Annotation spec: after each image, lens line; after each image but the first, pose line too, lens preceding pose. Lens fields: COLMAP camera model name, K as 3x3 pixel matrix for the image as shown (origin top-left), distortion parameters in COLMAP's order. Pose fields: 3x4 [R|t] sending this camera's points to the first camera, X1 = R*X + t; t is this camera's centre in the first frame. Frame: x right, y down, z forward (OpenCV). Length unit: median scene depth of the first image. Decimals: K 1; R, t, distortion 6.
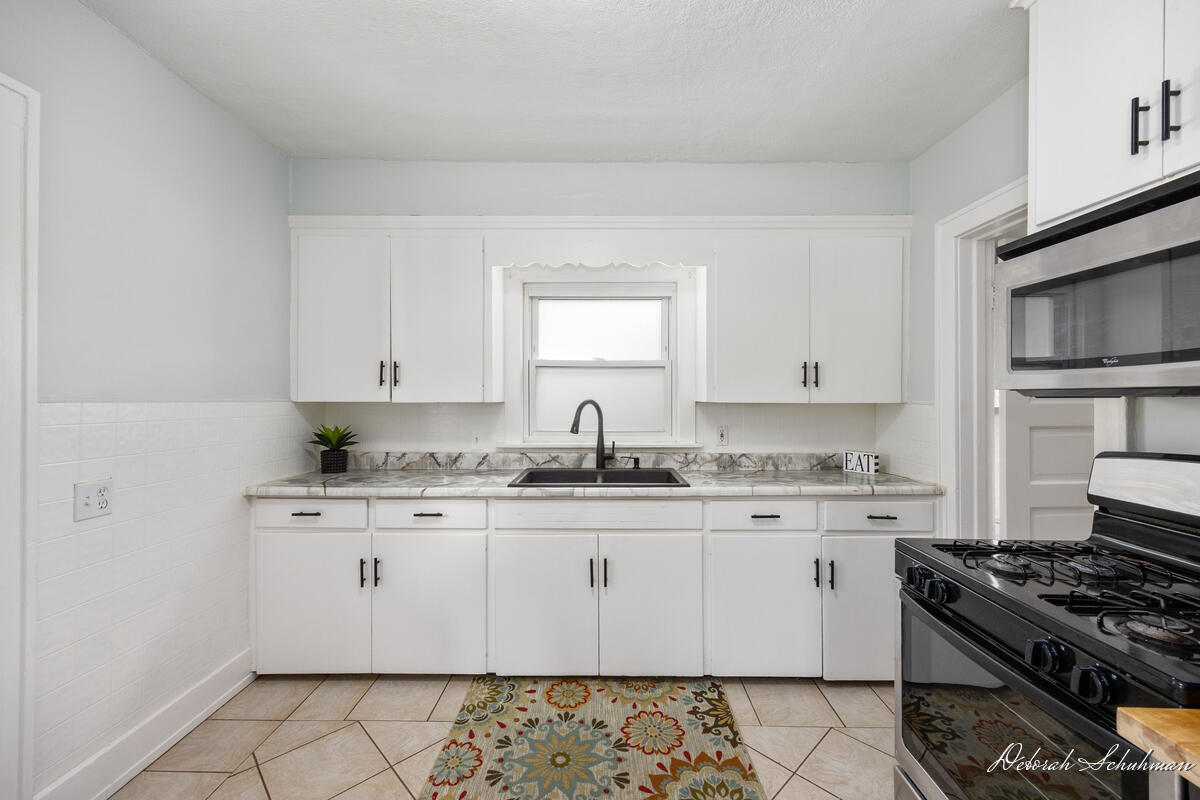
lens RADIAL K [[491.7, 0, 599.8], [0, 491.7, 393.3], [0, 0, 1]] dist [-0.006672, 0.001241]
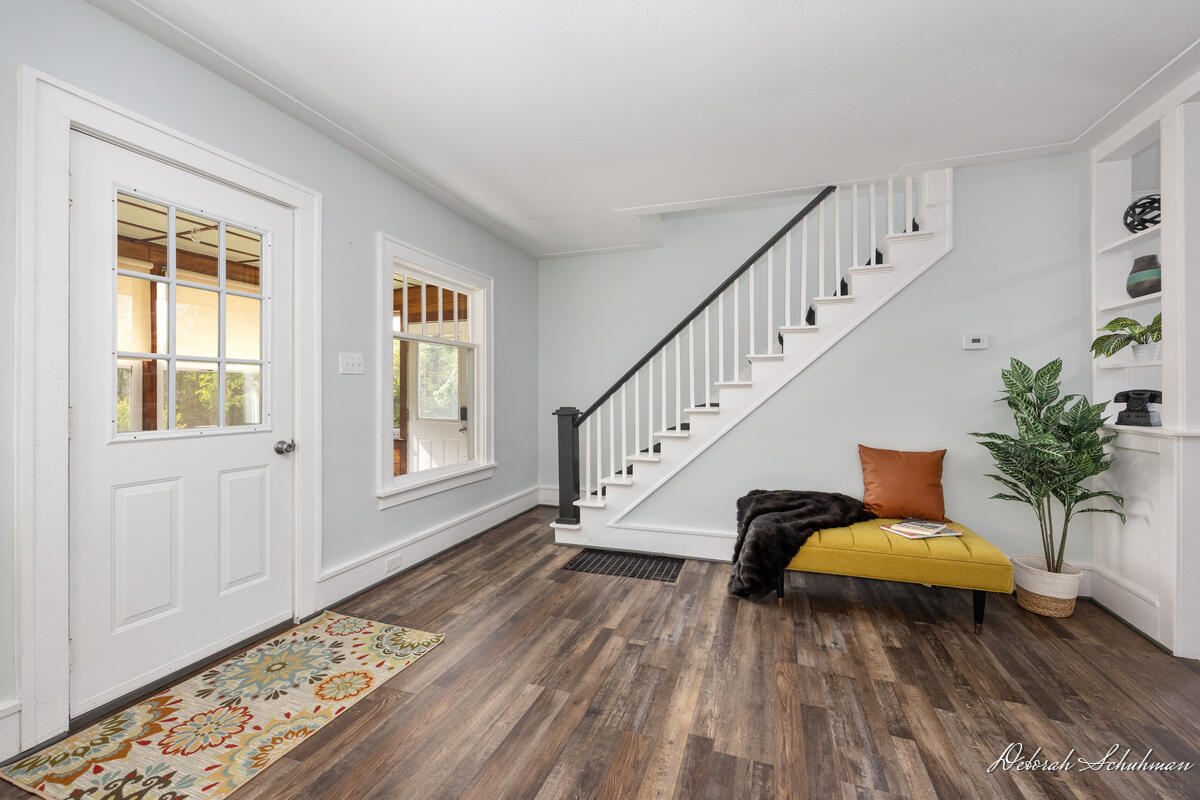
lens RADIAL K [[491.7, 0, 603.2], [0, 491.7, 395.4], [0, 0, 1]] dist [-0.006672, 0.001241]
pose [[-0.353925, -0.003543, -0.935267, 0.577421], [0.008581, 0.999938, -0.007035, 0.098326], [0.935234, -0.010516, -0.353873, 1.694718]]
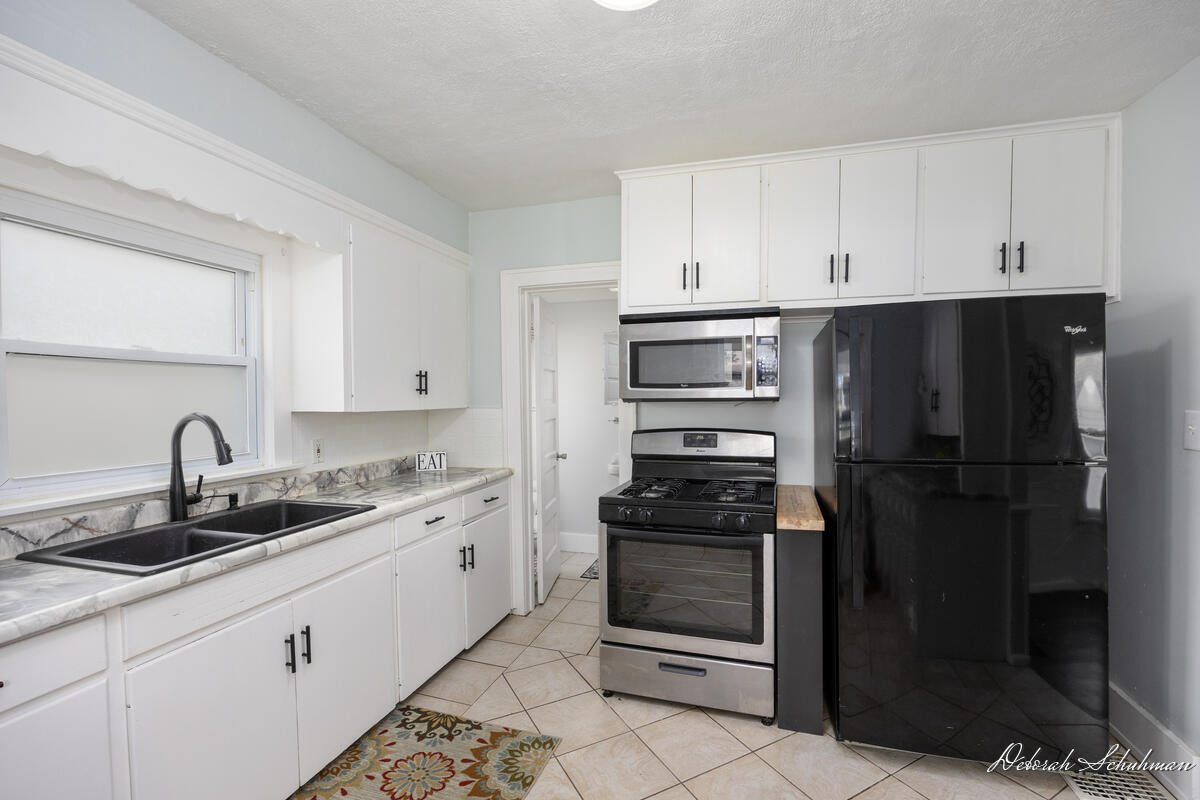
lens RADIAL K [[519.3, 0, 607.4], [0, 519.3, 404.4], [0, 0, 1]] dist [-0.003873, 0.000302]
pose [[0.278473, -0.017365, 0.960287, -0.609636], [0.001720, 0.999844, 0.017582, -0.011992], [-0.960443, -0.003245, 0.278459, 0.343868]]
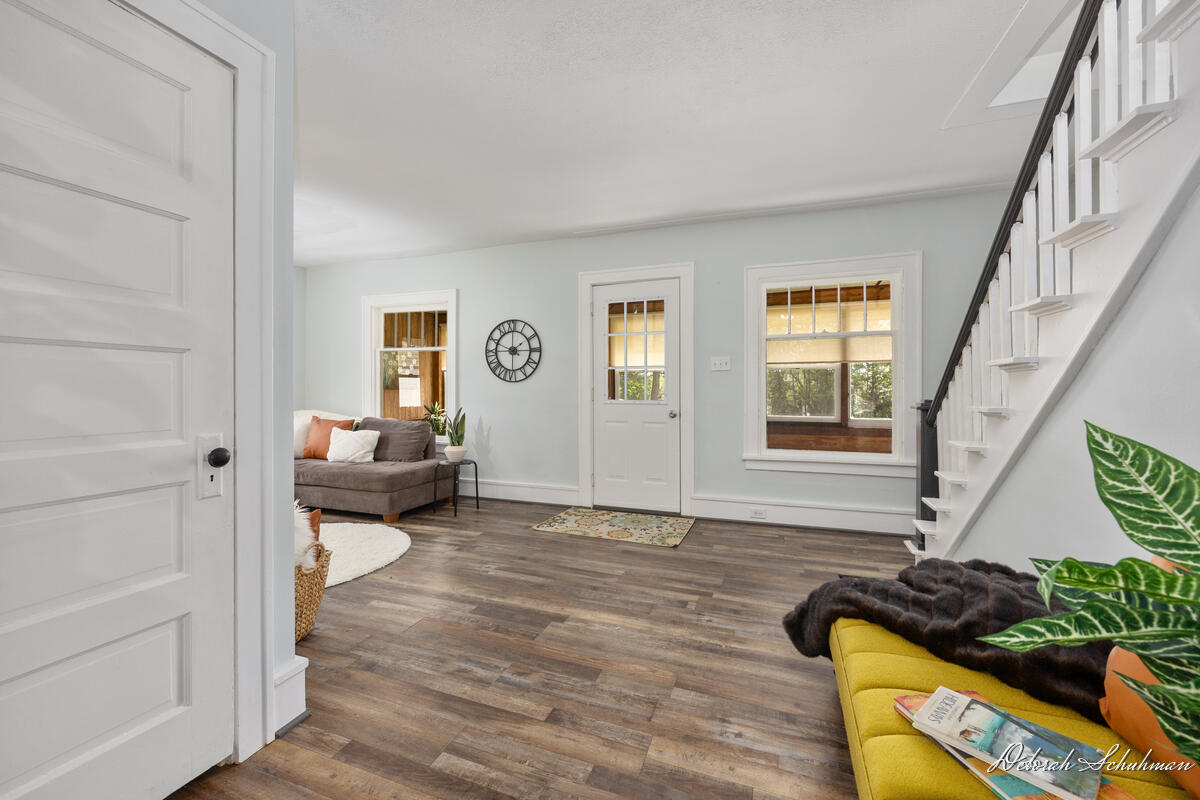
lens RADIAL K [[491.7, 0, 603.1], [0, 491.7, 389.8], [0, 0, 1]] dist [-0.006672, 0.001241]
pose [[-0.927052, -0.012522, 0.374724, -0.626325], [-0.011331, 0.999921, 0.005381, 0.098554], [-0.374762, 0.000742, -0.927121, 2.525820]]
